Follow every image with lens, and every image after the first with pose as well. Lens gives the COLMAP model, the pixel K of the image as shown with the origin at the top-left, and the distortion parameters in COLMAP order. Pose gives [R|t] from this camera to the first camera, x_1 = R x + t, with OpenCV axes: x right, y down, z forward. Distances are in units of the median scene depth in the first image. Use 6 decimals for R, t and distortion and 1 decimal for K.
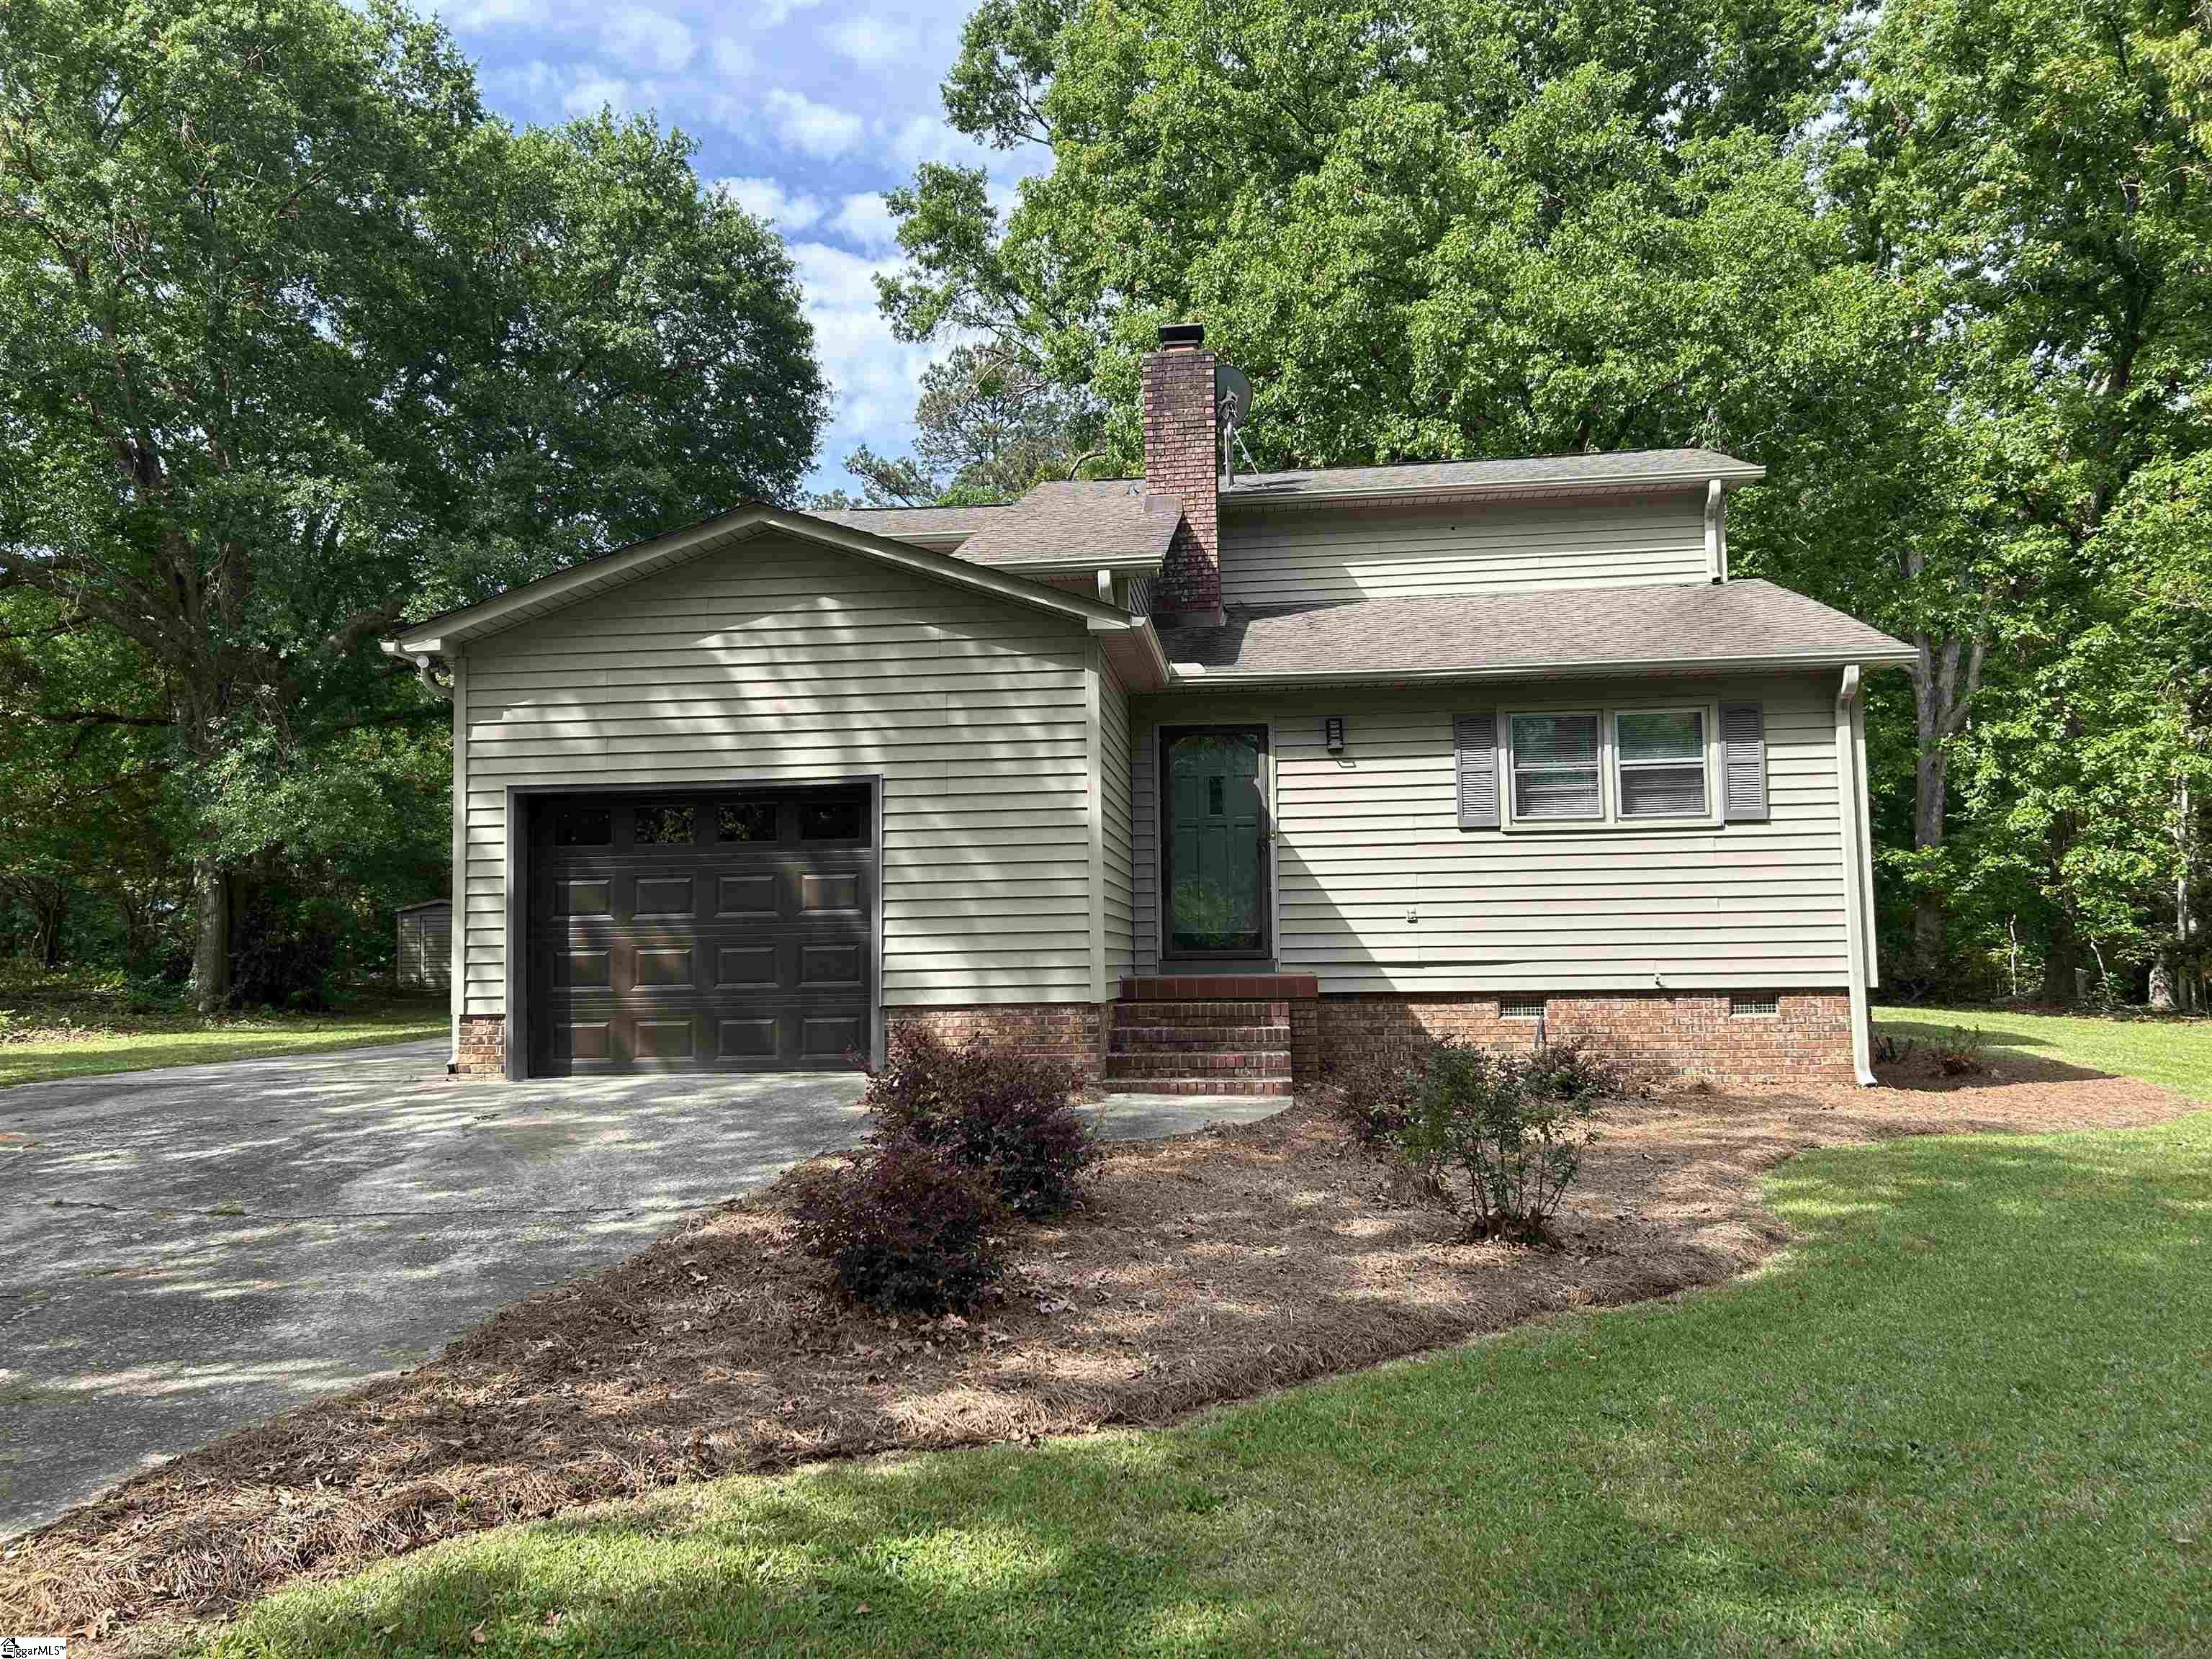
lens RADIAL K [[1639.9, 0, 1106.0], [0, 1639.9, 829.5], [0, 0, 1]] dist [0.066768, -0.001416]
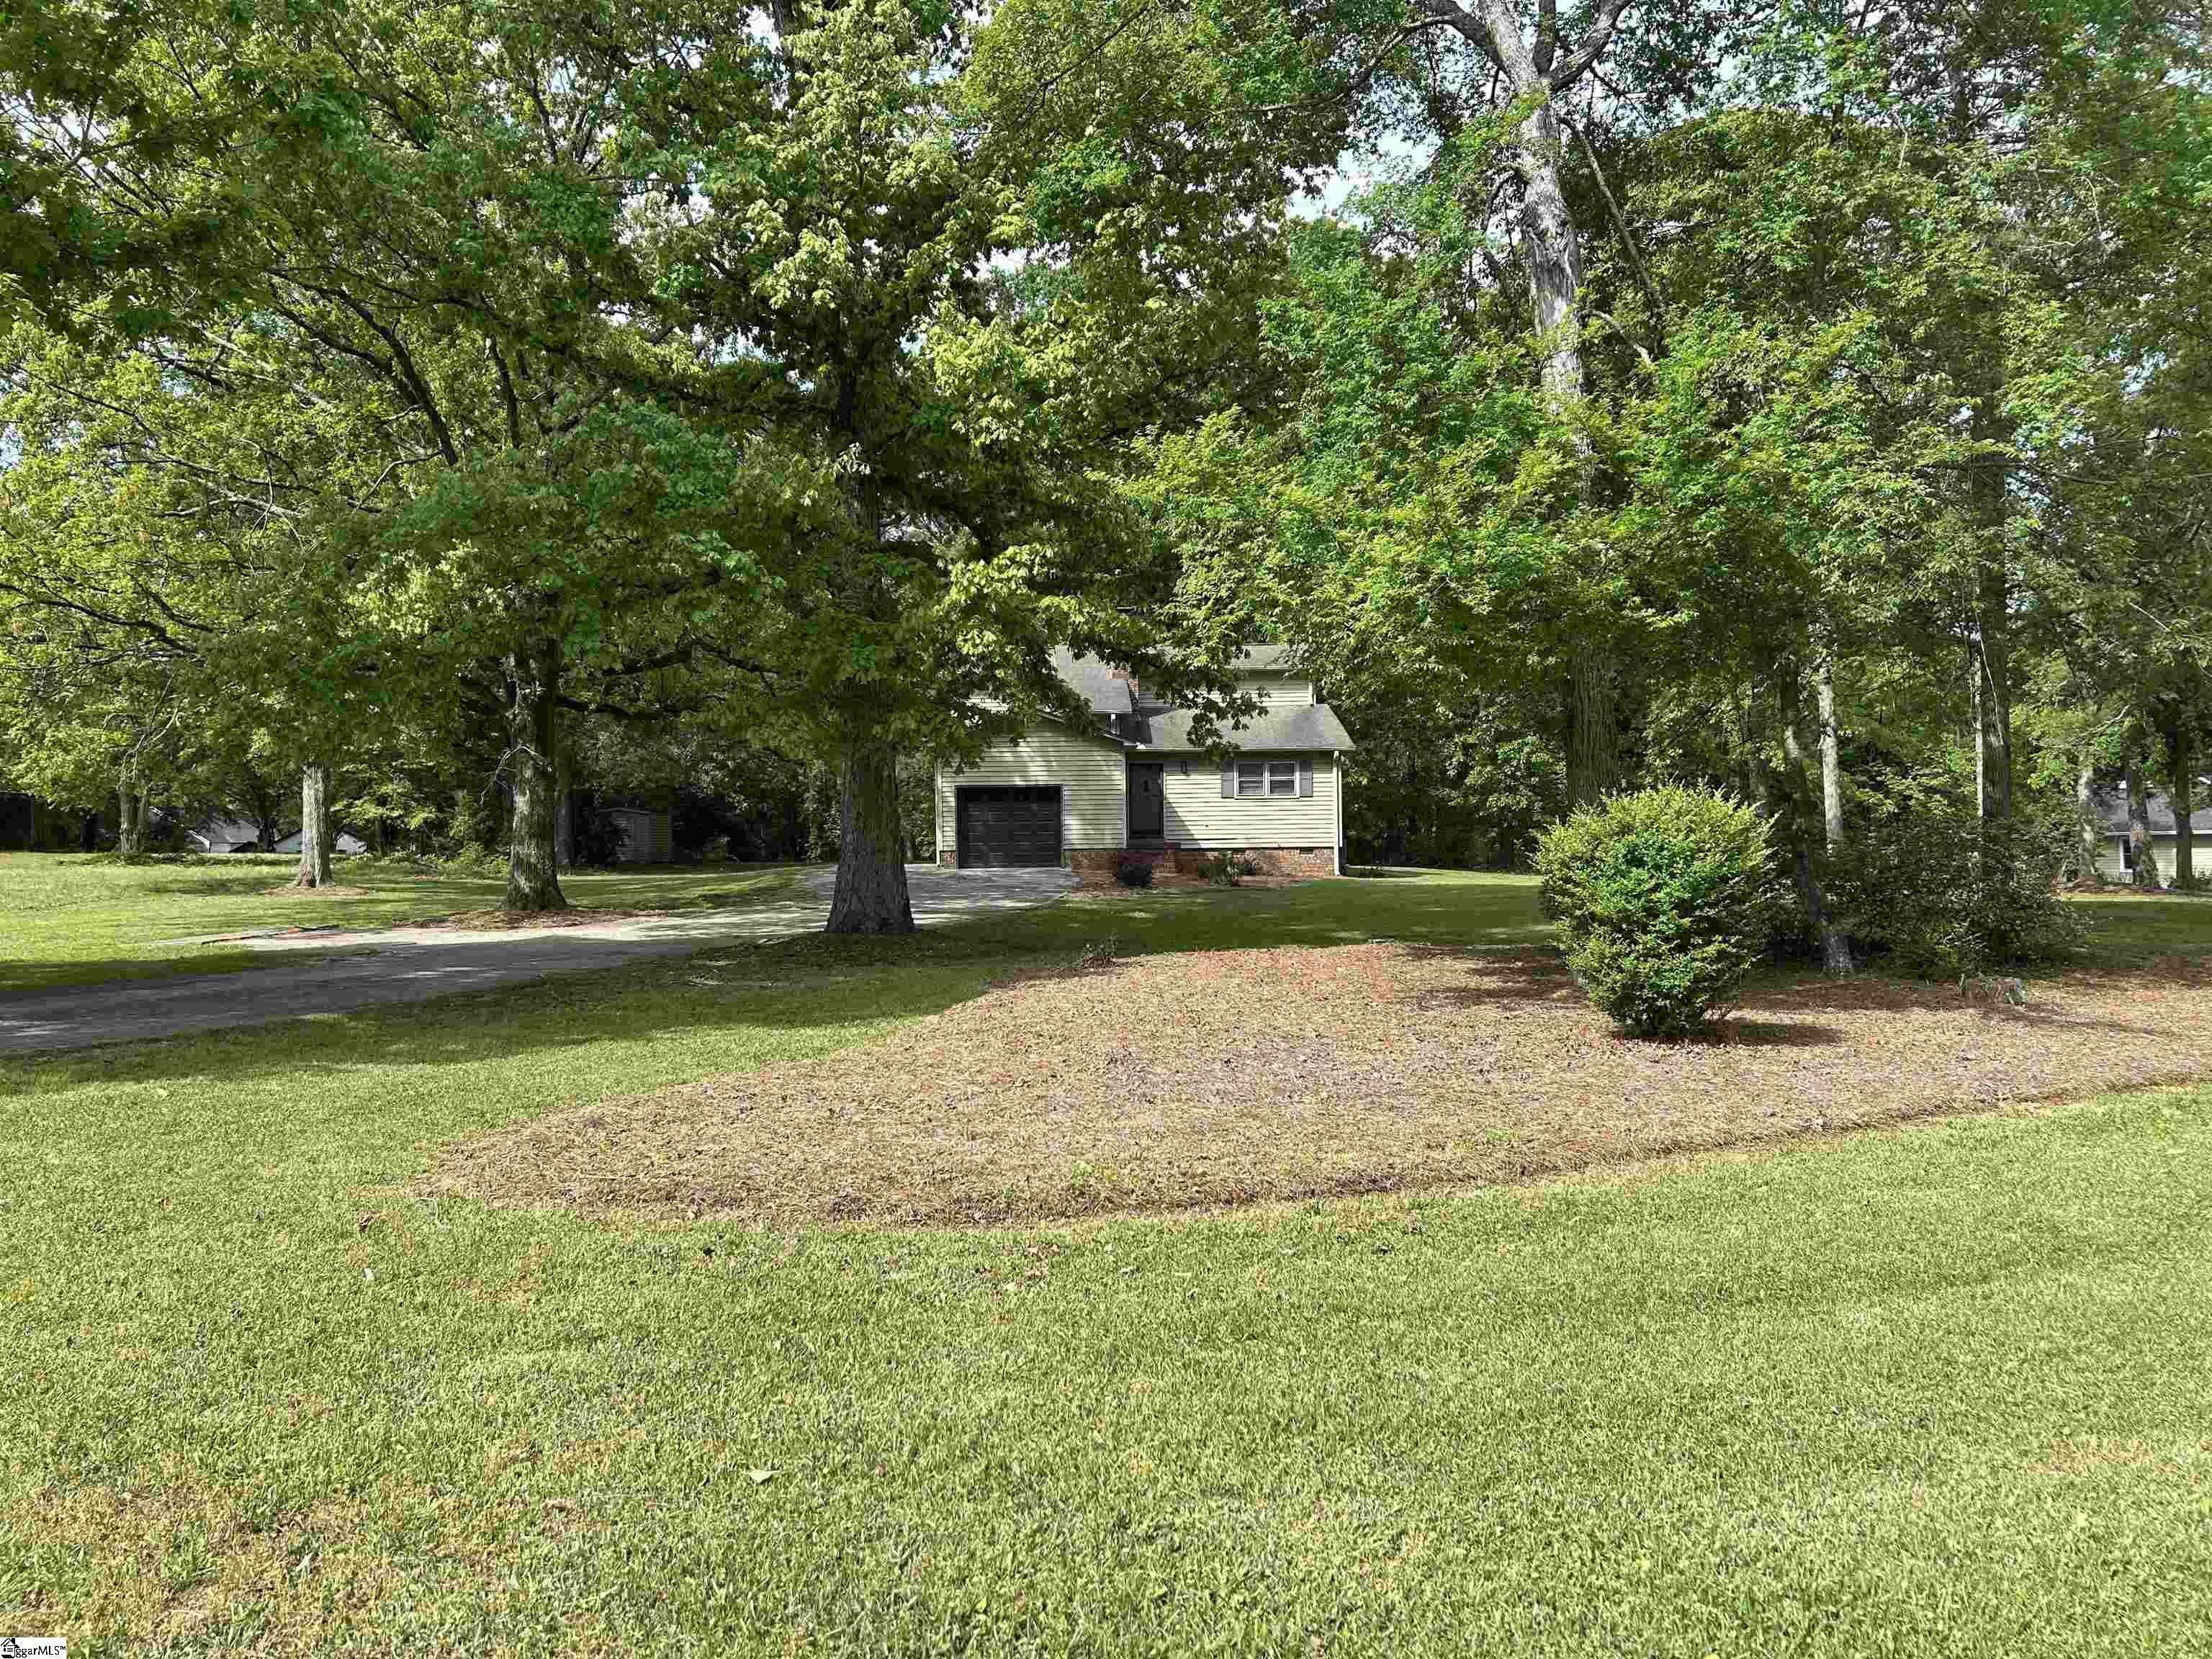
lens RADIAL K [[1652.5, 0, 1134.0], [0, 1652.5, 824.6], [0, 0, 1]] dist [0.075390, 0.001998]
pose [[0.986853, 0.009062, 0.161365, -0.475015], [-0.018296, 0.998272, 0.055833, -0.124653], [-0.160580, -0.058052, 0.985314, -2.157195]]
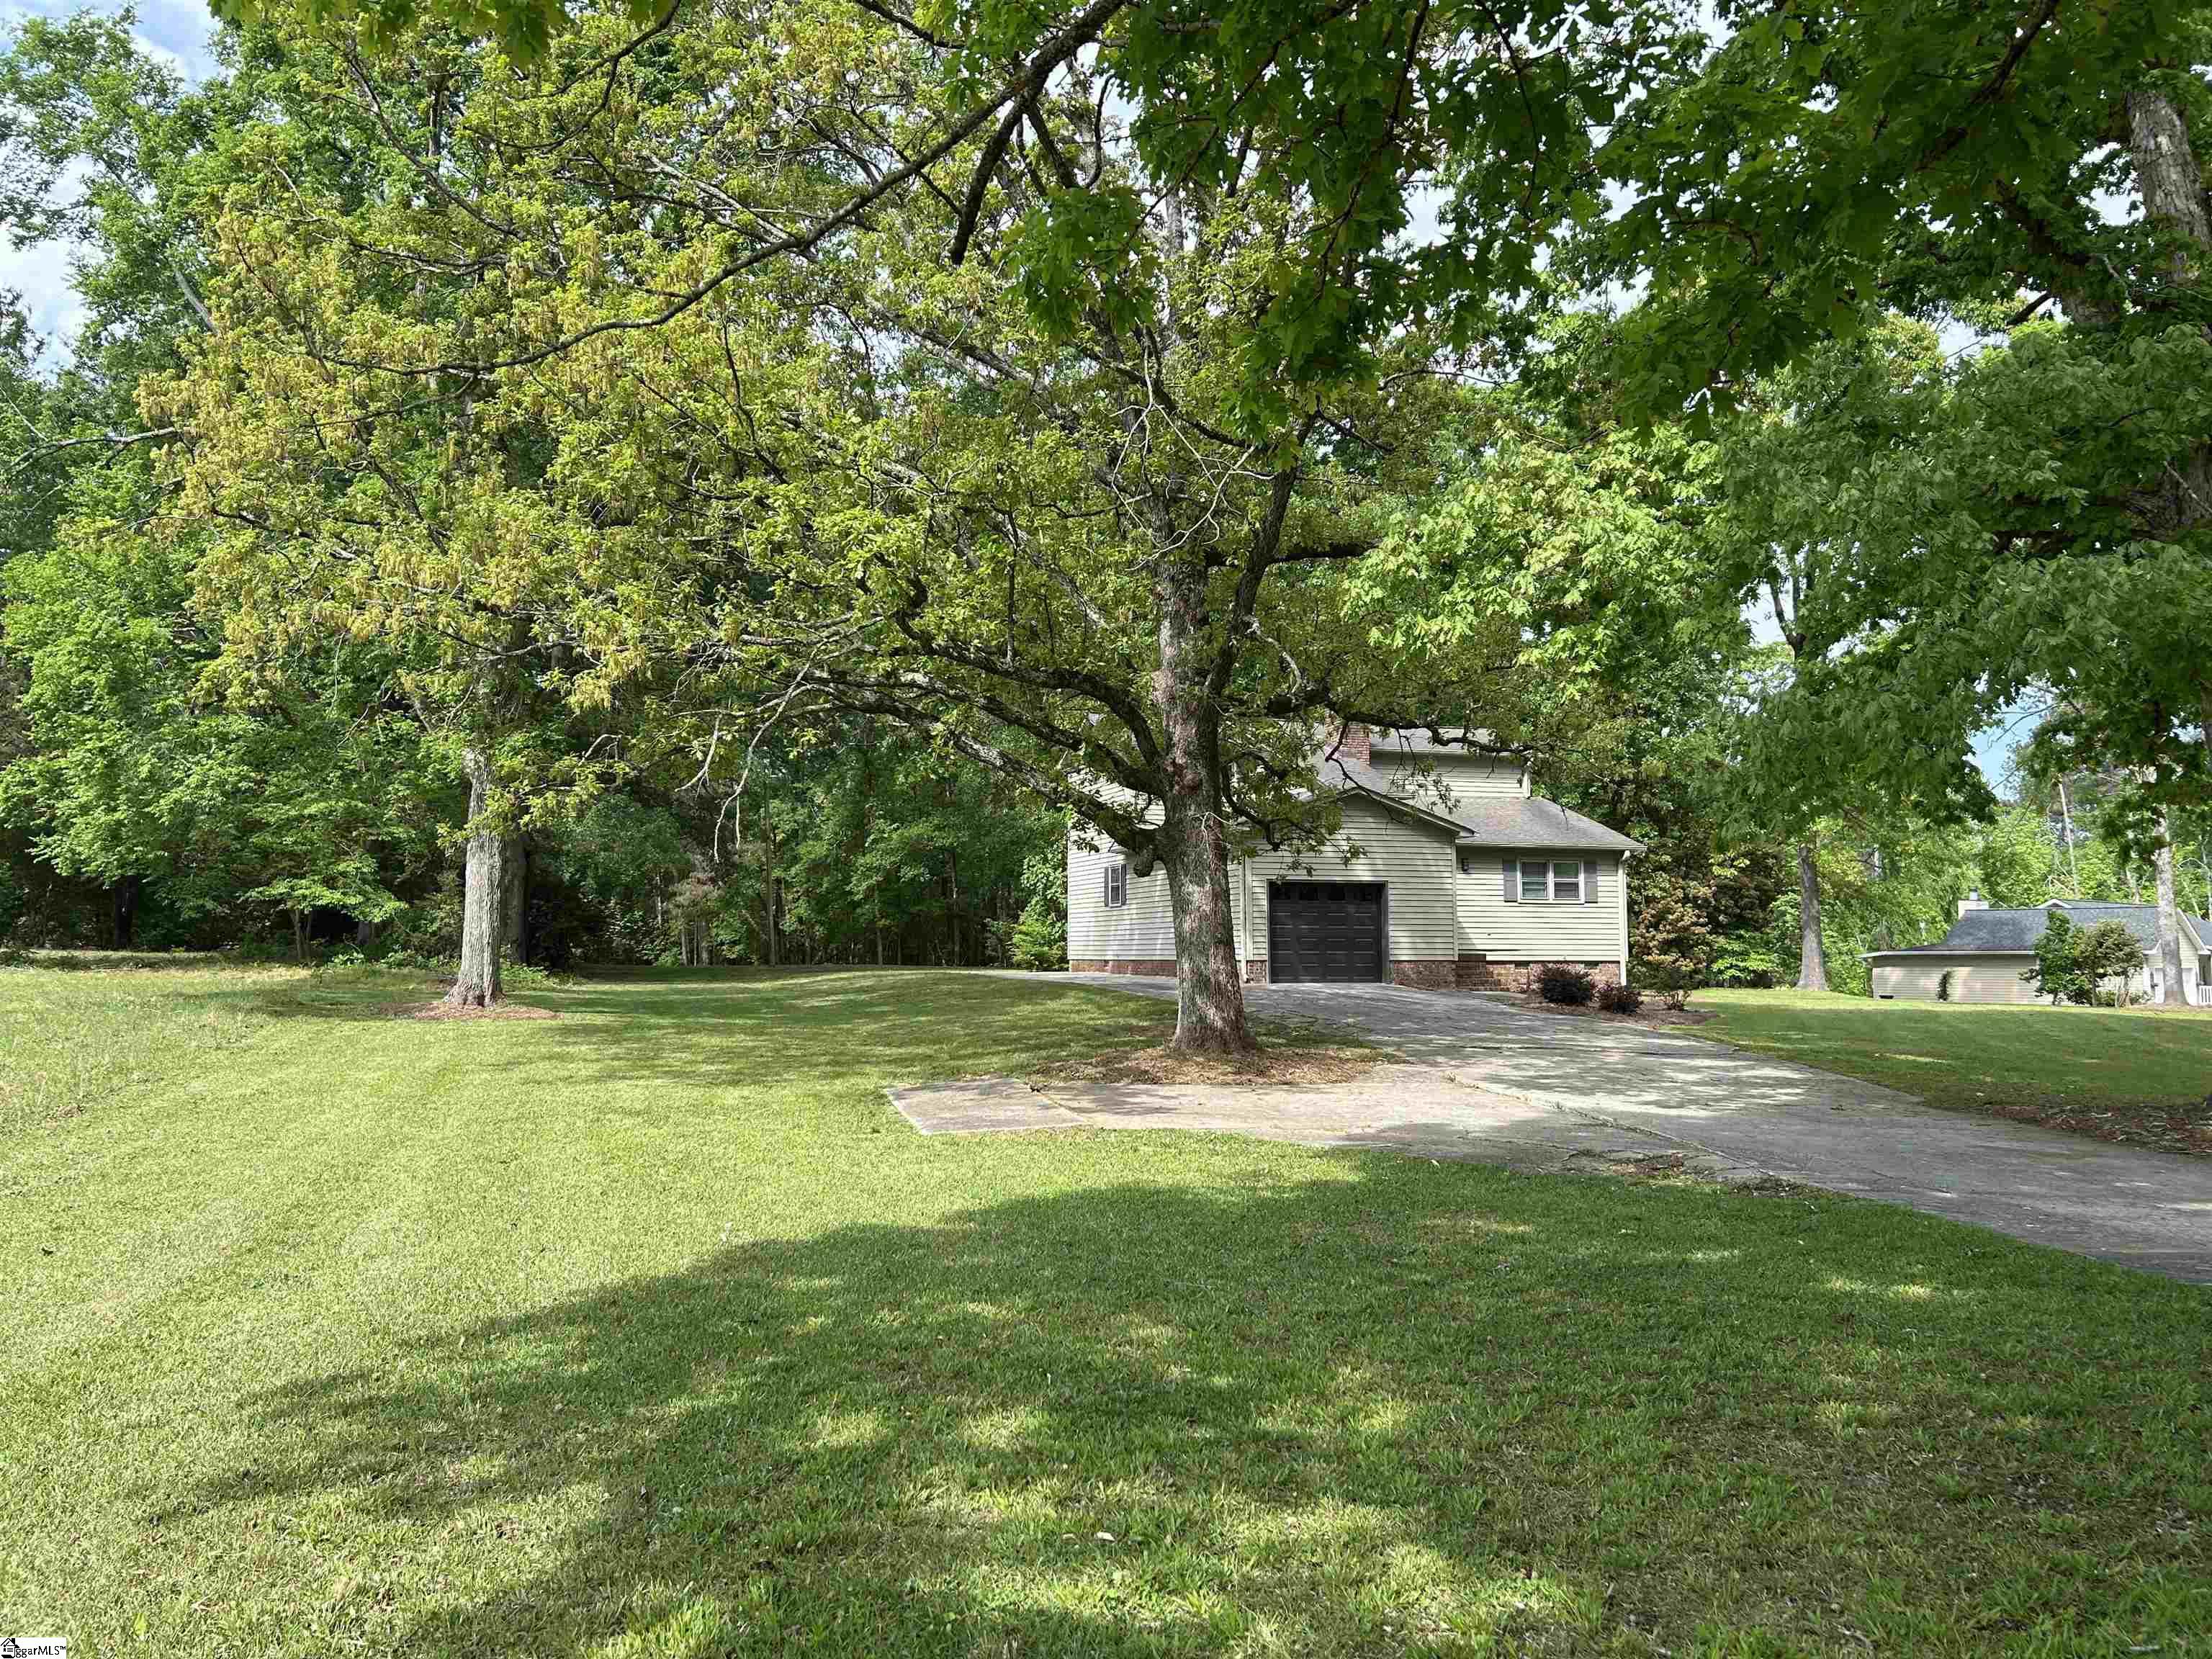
lens RADIAL K [[1652.5, 0, 1134.0], [0, 1652.5, 824.6], [0, 0, 1]] dist [0.075390, 0.001998]
pose [[0.909009, 0.049807, 0.413789, -1.497378], [-0.048981, 0.998720, -0.012613, -0.062537], [-0.413888, -0.008803, 0.910285, -1.257394]]
